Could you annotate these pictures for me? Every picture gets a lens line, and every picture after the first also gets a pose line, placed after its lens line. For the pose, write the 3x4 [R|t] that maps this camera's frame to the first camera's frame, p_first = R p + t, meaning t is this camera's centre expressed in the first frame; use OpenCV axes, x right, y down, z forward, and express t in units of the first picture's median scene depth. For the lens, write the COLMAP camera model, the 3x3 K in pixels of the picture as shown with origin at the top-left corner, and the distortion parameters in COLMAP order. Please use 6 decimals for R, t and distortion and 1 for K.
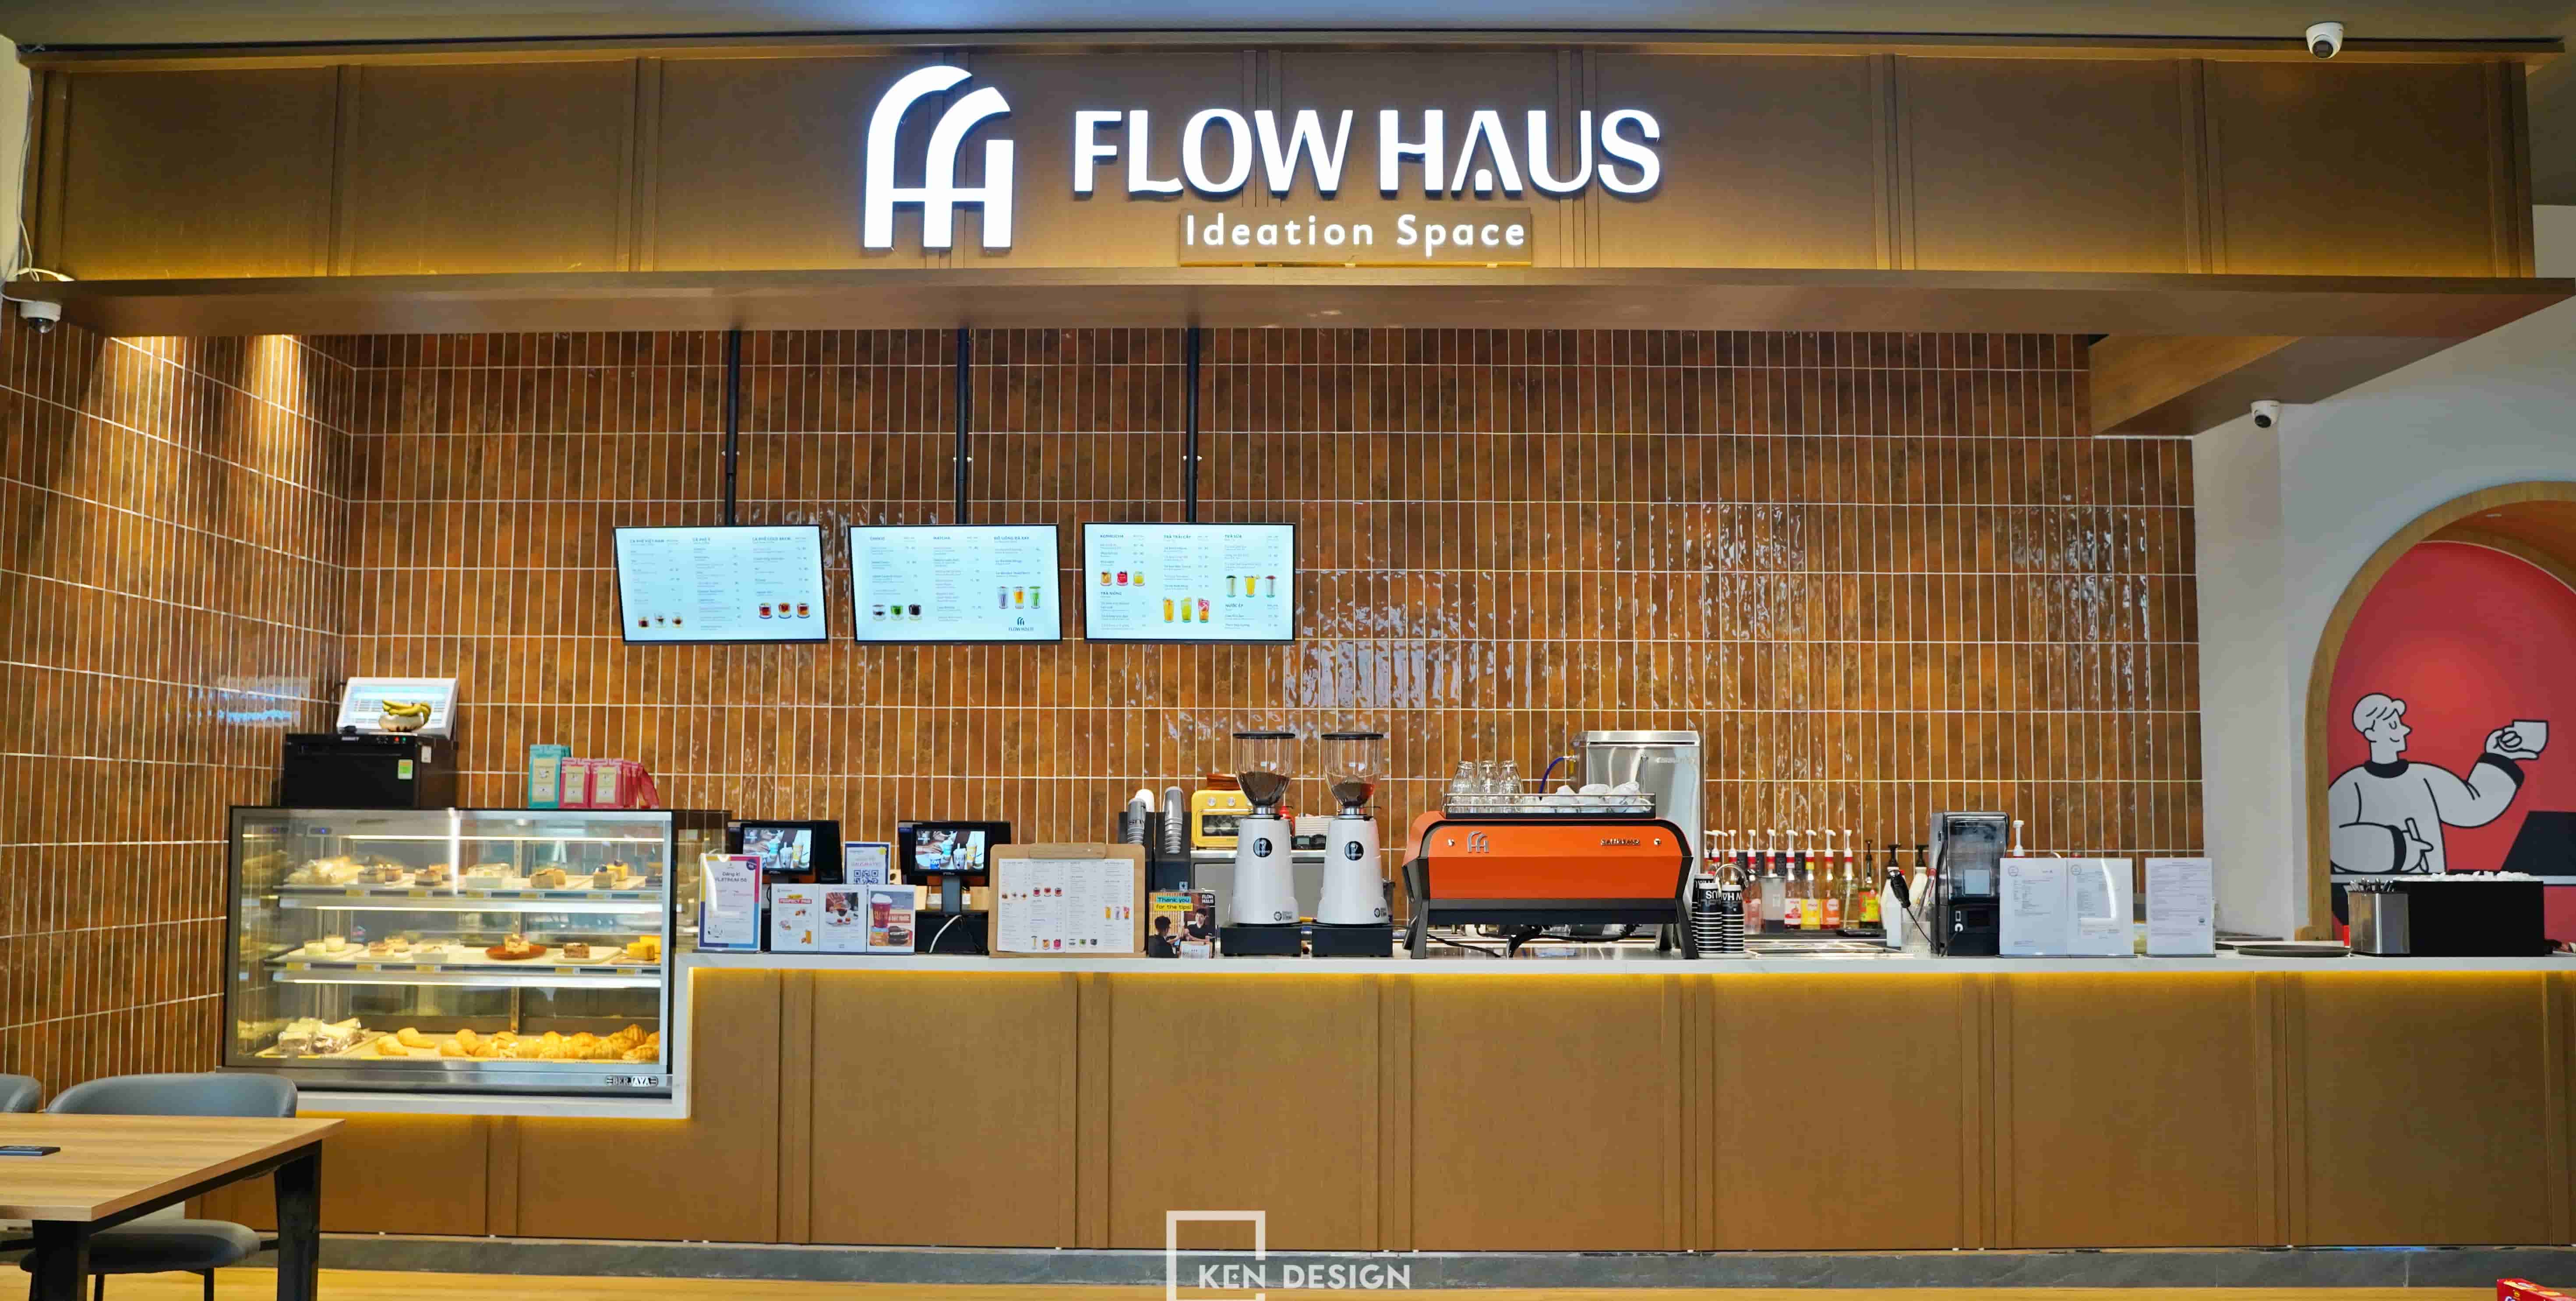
lens RADIAL K [[2137.4, 0, 1274.4], [0, 2137.4, 674.1], [0, 0, 1]] dist [-0.085575, 0.025236]
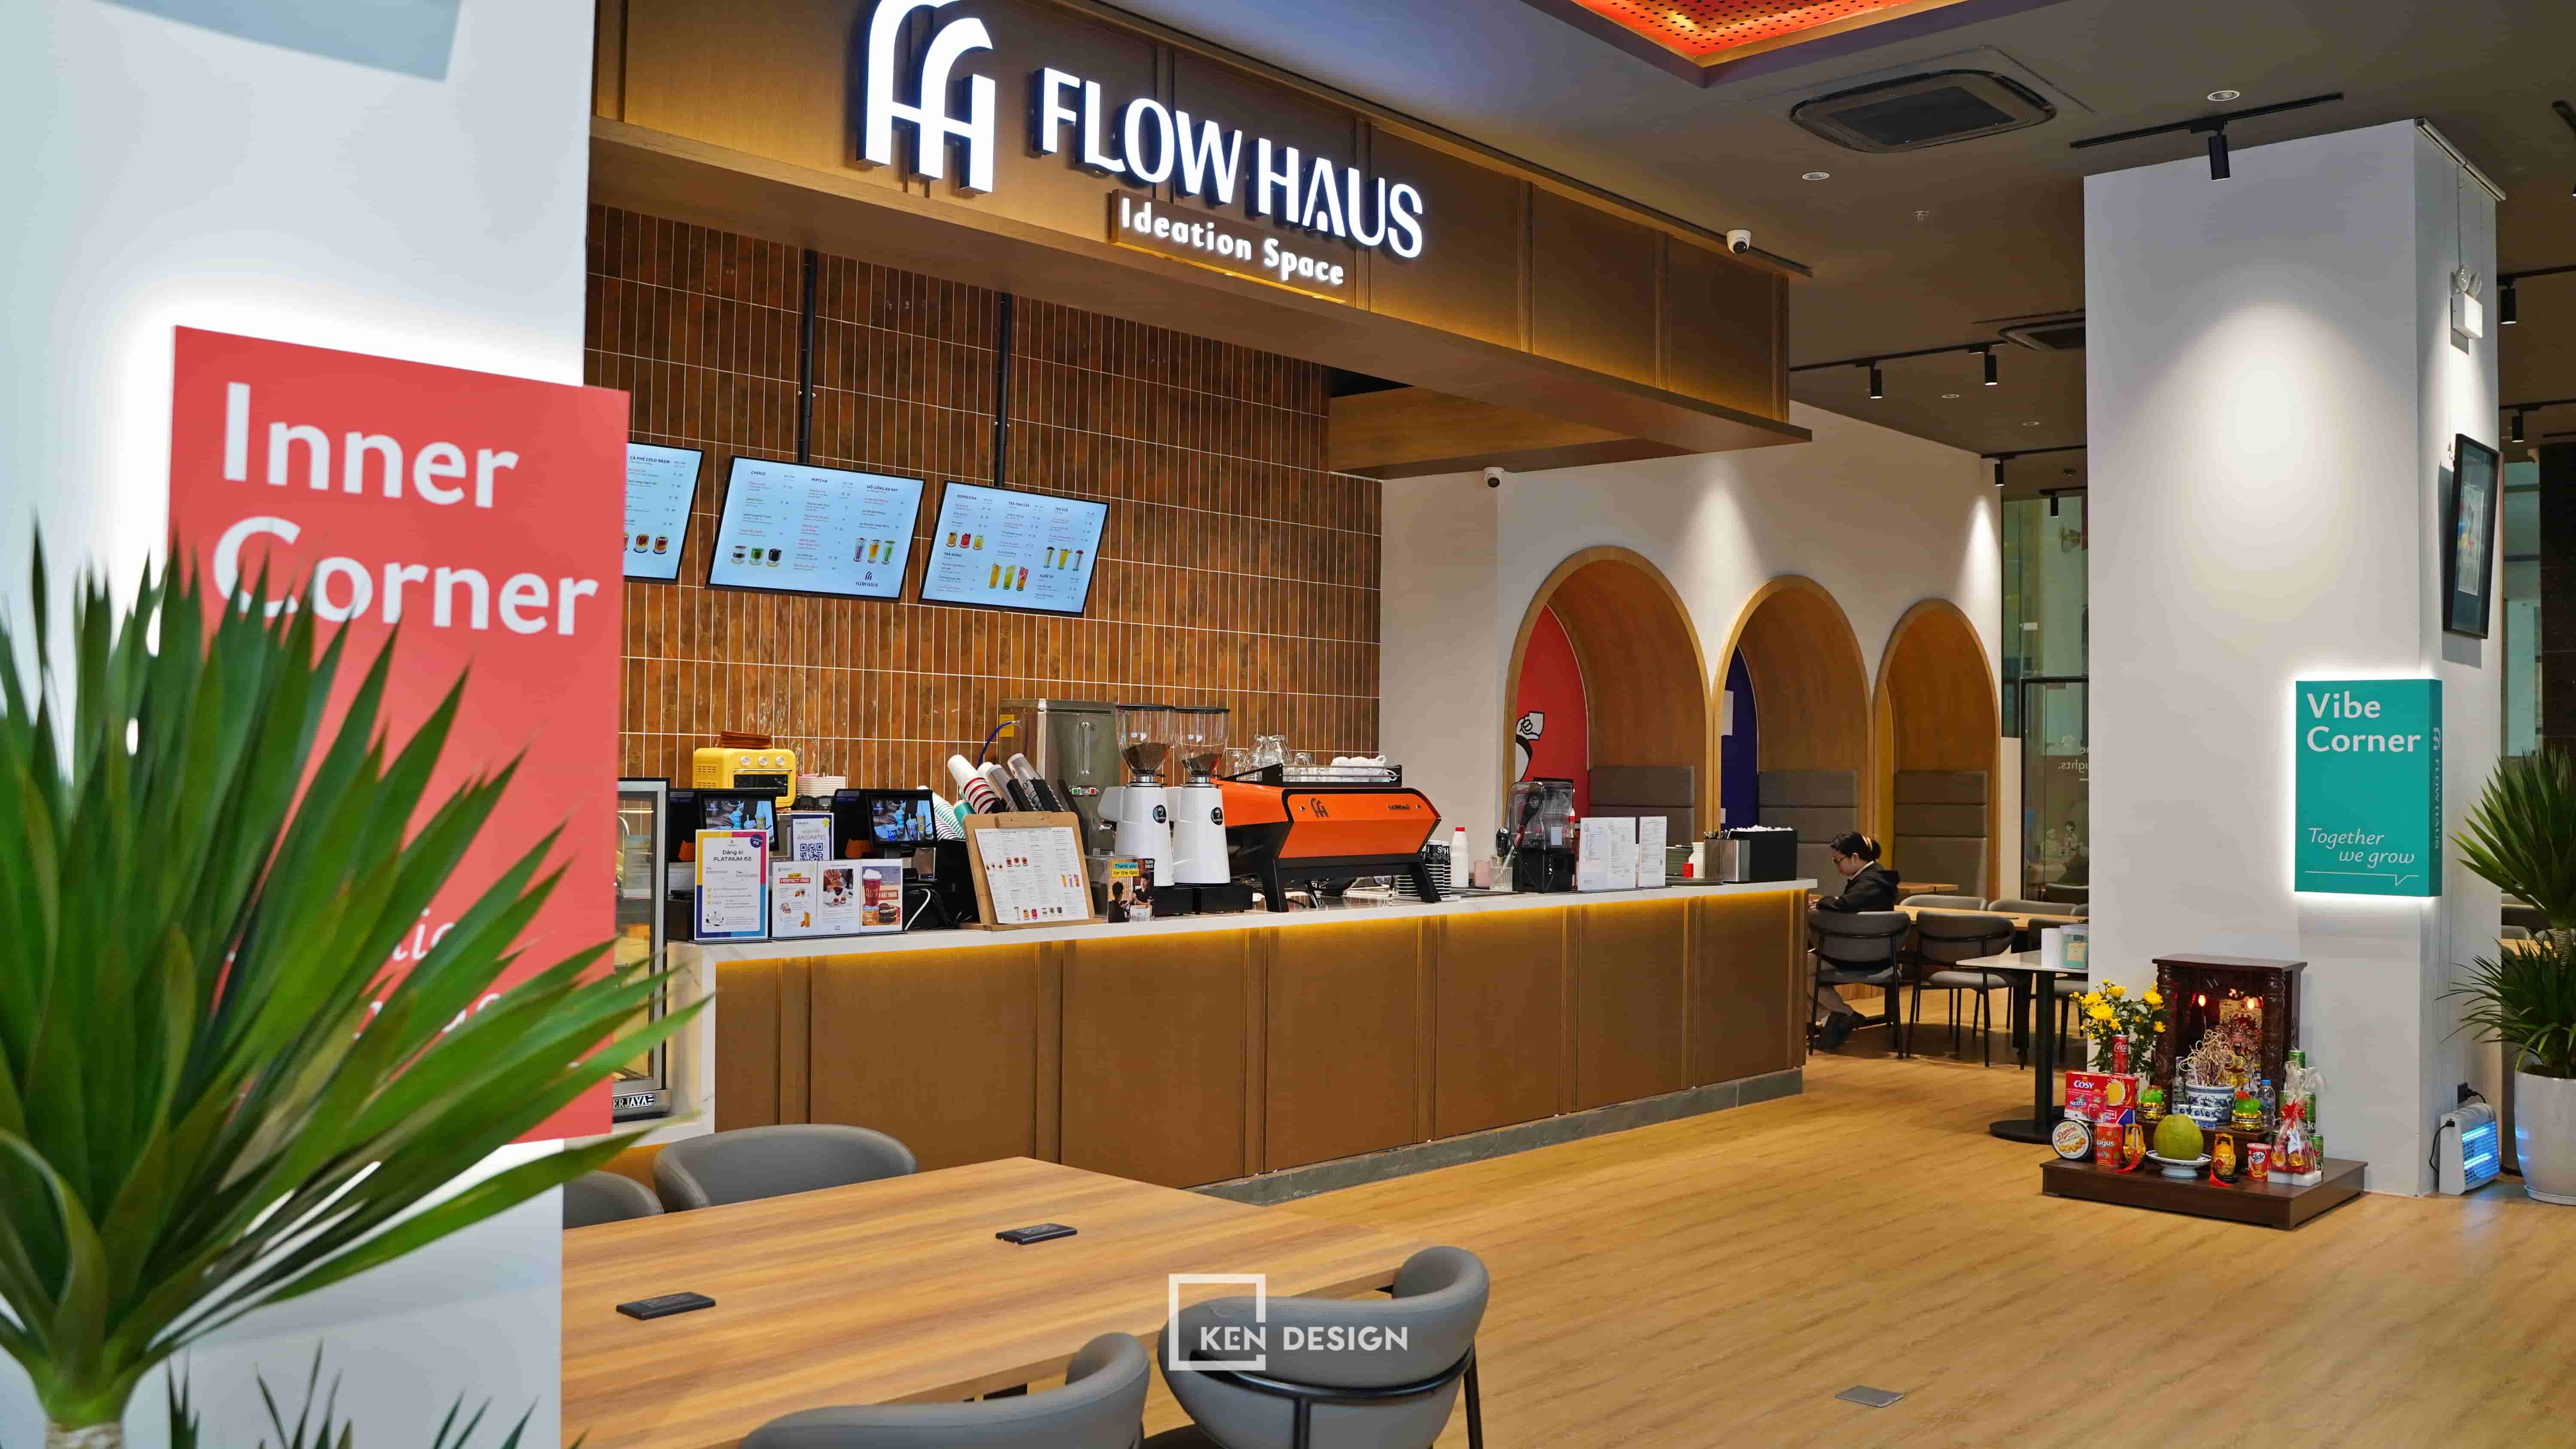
lens RADIAL K [[2087.5, 0, 1307.2], [0, 2087.5, 745.9], [0, 0, 1]] dist [-0.112839, 0.088941]
pose [[0.663473, 0.013507, 0.748079, -0.721893], [-0.061323, 0.997455, 0.036378, 0.005042], [-0.745683, -0.070010, 0.662612, 0.258718]]
